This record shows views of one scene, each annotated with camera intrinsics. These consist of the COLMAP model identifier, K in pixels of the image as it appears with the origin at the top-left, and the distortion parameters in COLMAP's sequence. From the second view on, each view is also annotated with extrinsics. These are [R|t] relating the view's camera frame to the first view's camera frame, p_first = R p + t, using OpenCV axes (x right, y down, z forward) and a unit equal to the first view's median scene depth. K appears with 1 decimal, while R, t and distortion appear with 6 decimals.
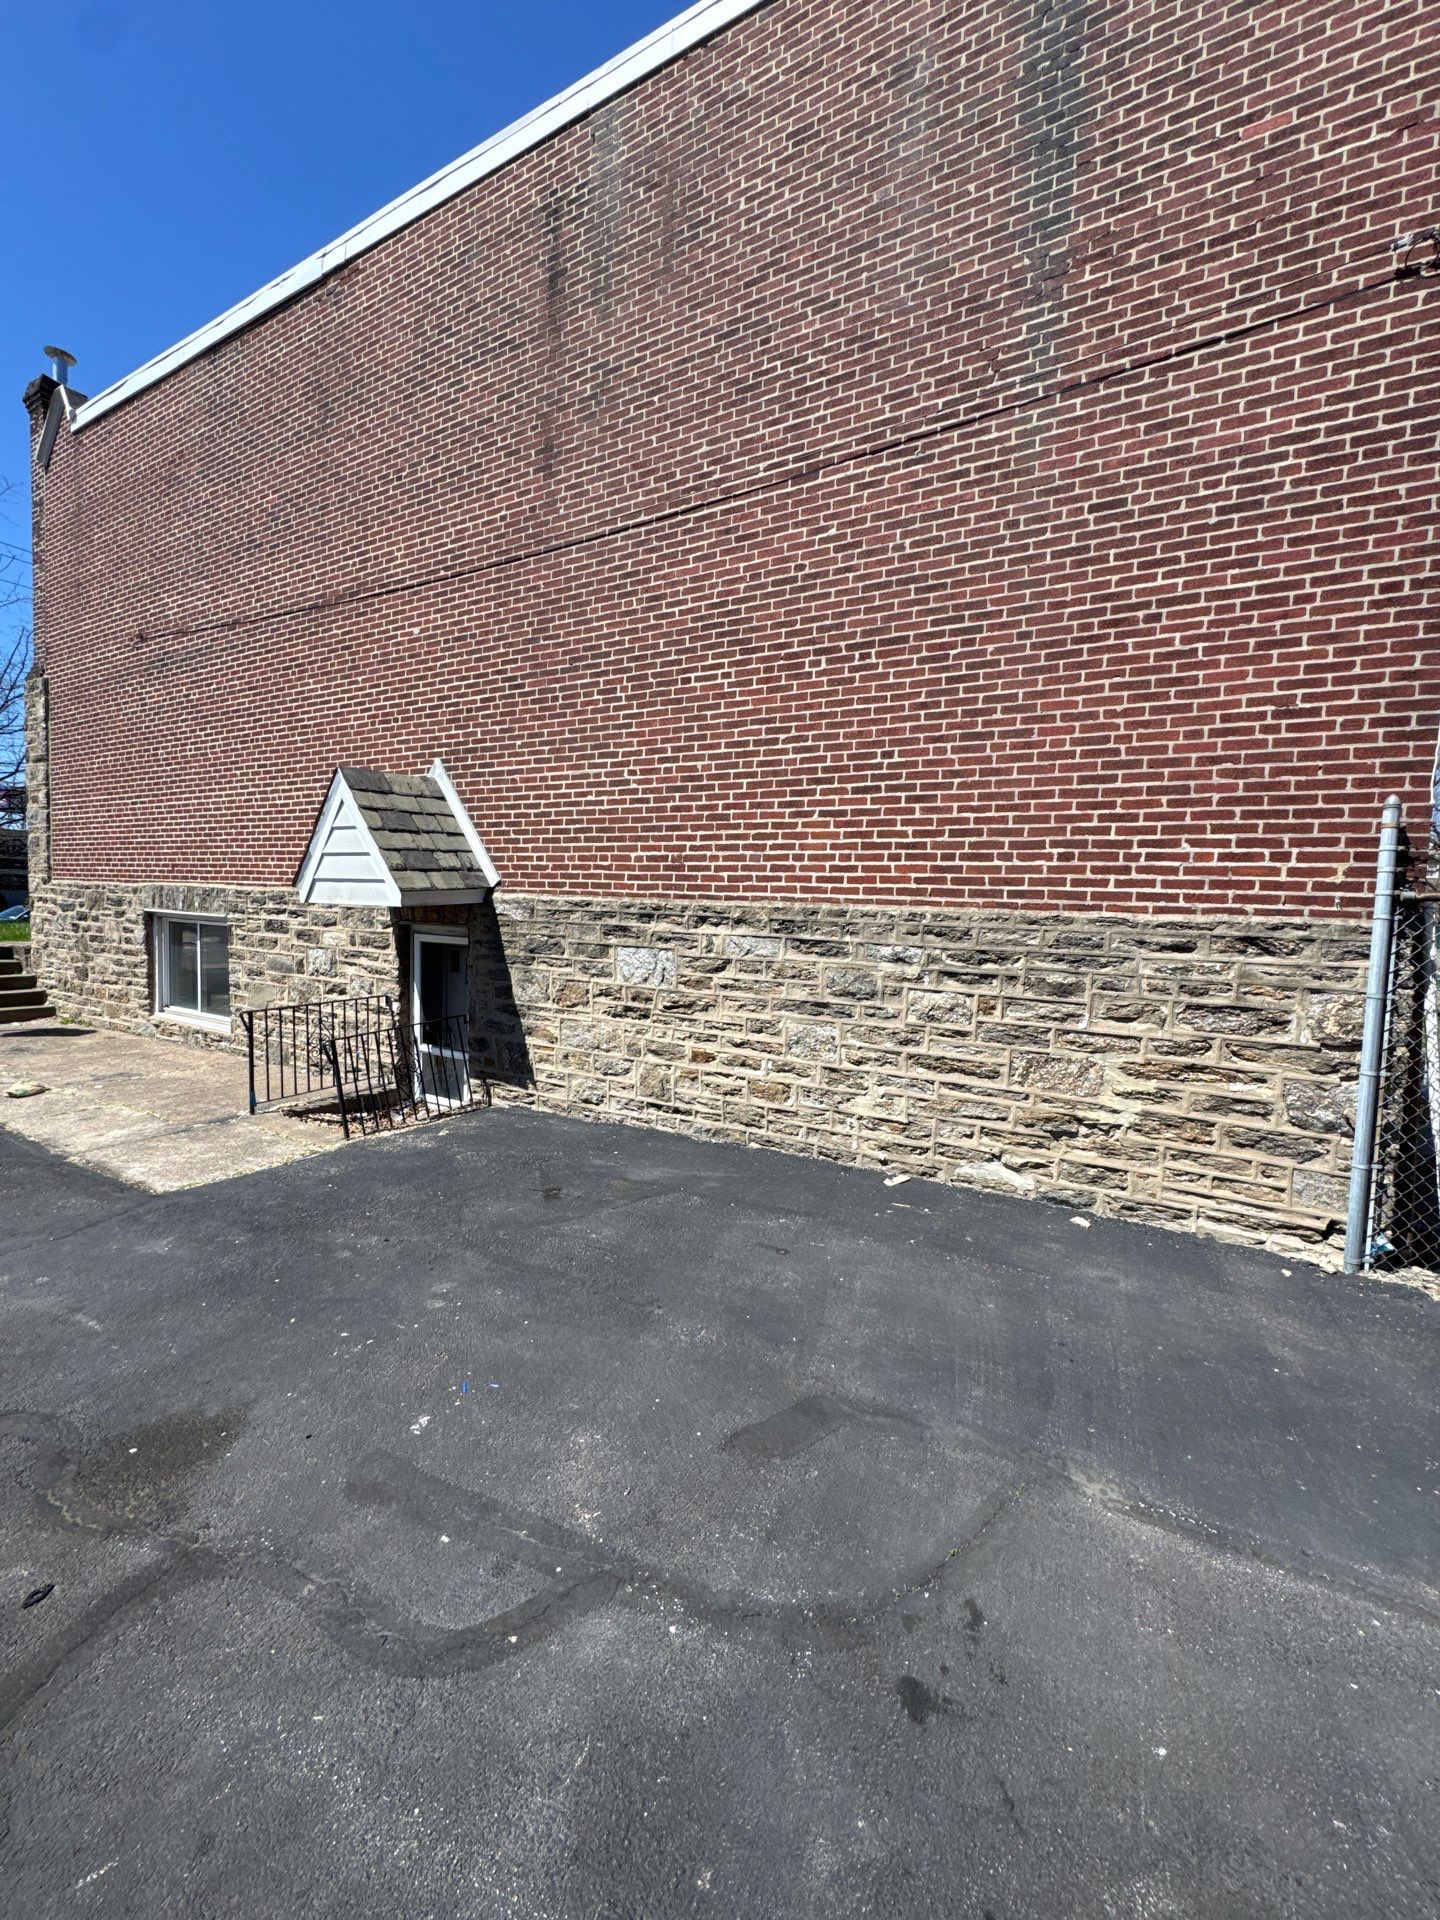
lens RADIAL K [[775.6, 0, 716.0], [0, 775.6, 960.7], [0, 0, 1]] dist [-0.004267, 0.000949]
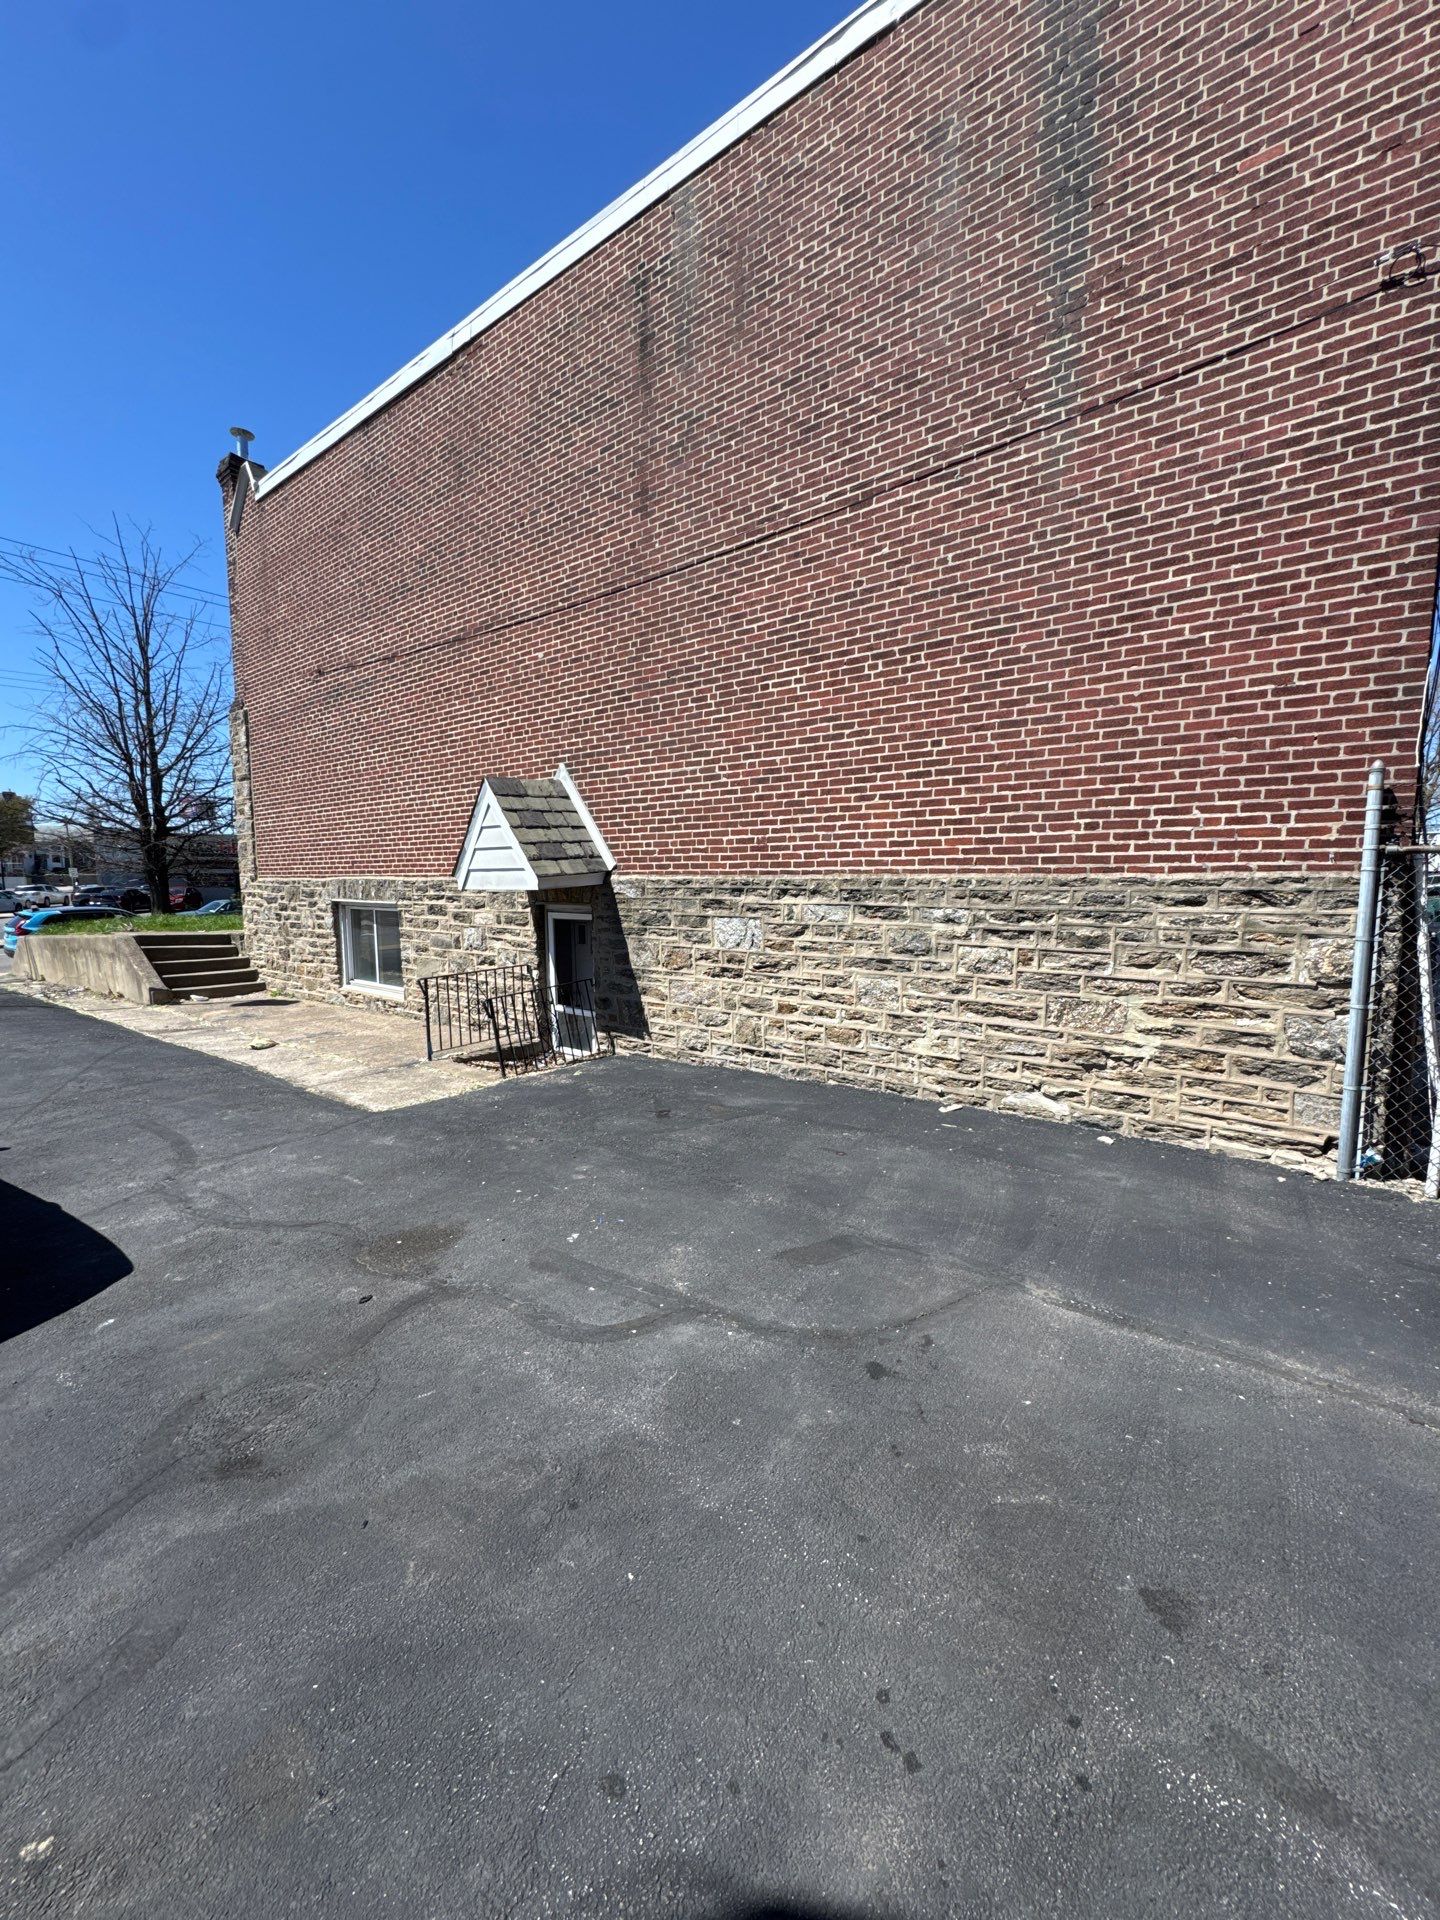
lens RADIAL K [[775.6, 0, 718.3], [0, 775.6, 964.4], [0, 0, 1]] dist [-0.004267, 0.000949]
pose [[0.988832, -0.021480, -0.147479, 0.067236], [0.027174, 0.998957, 0.036701, 0.013124], [0.146537, -0.040298, 0.988384, -0.220207]]
